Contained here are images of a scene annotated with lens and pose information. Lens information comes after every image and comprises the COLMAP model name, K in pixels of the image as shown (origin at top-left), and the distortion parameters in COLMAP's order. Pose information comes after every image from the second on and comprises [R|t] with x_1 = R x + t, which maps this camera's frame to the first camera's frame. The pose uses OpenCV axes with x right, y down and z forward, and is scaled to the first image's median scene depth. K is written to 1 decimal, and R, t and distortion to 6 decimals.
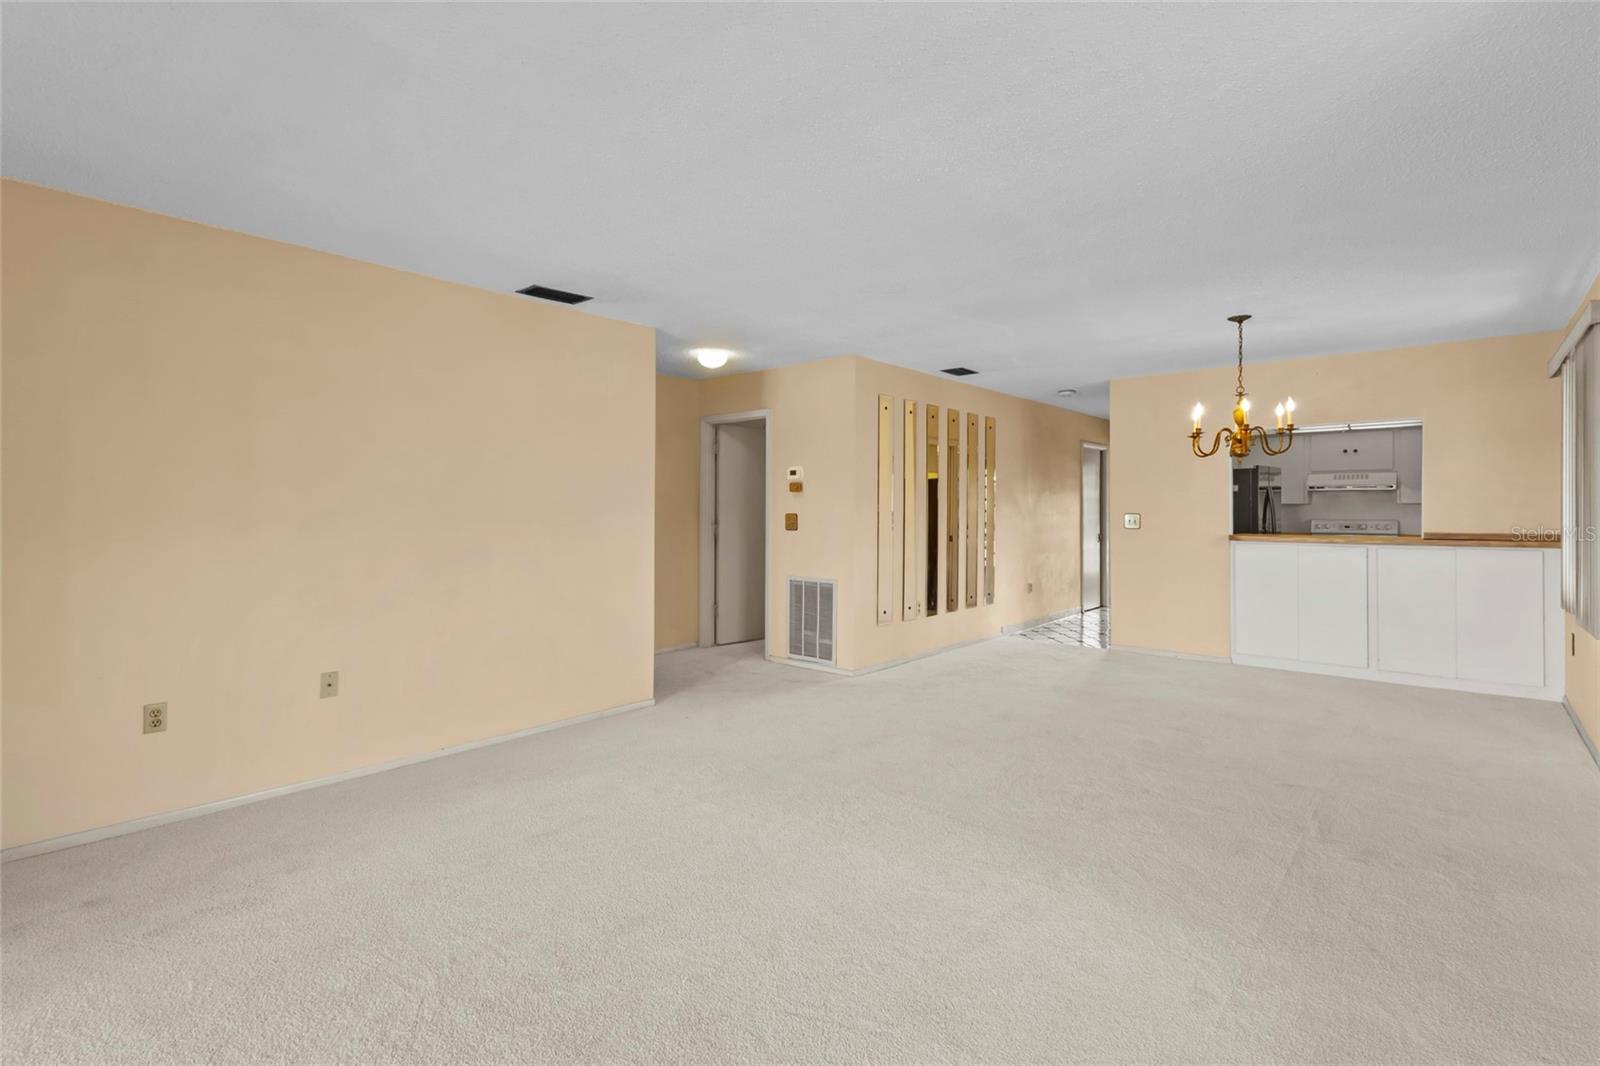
lens RADIAL K [[752.2, 0, 798.0], [0, 752.2, 523.2], [0, 0, 1]] dist [0.024612, 0.000942]
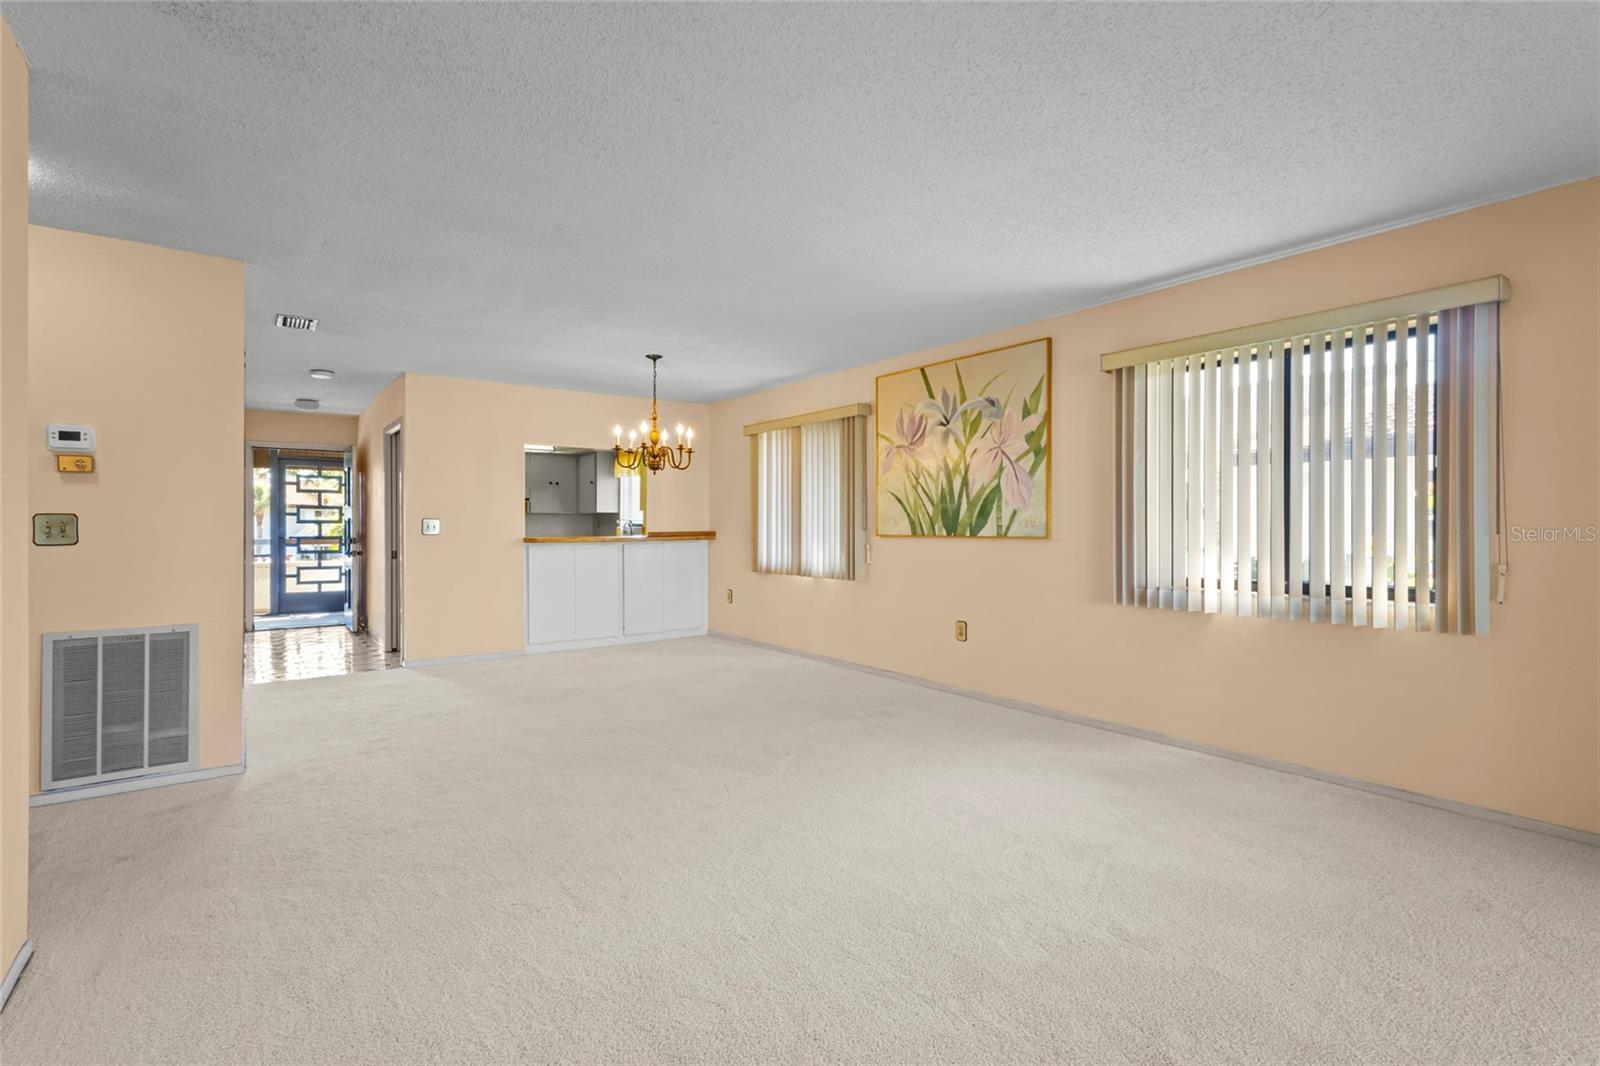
lens RADIAL K [[752.2, 0, 796.9], [0, 752.2, 524.8], [0, 0, 1]] dist [0.024612, 0.000942]
pose [[0.179707, -0.002664, 0.983716, -0.462713], [0.010935, 0.999940, 0.000710, 0.000376], [-0.983659, 0.010629, 0.179726, 0.411162]]
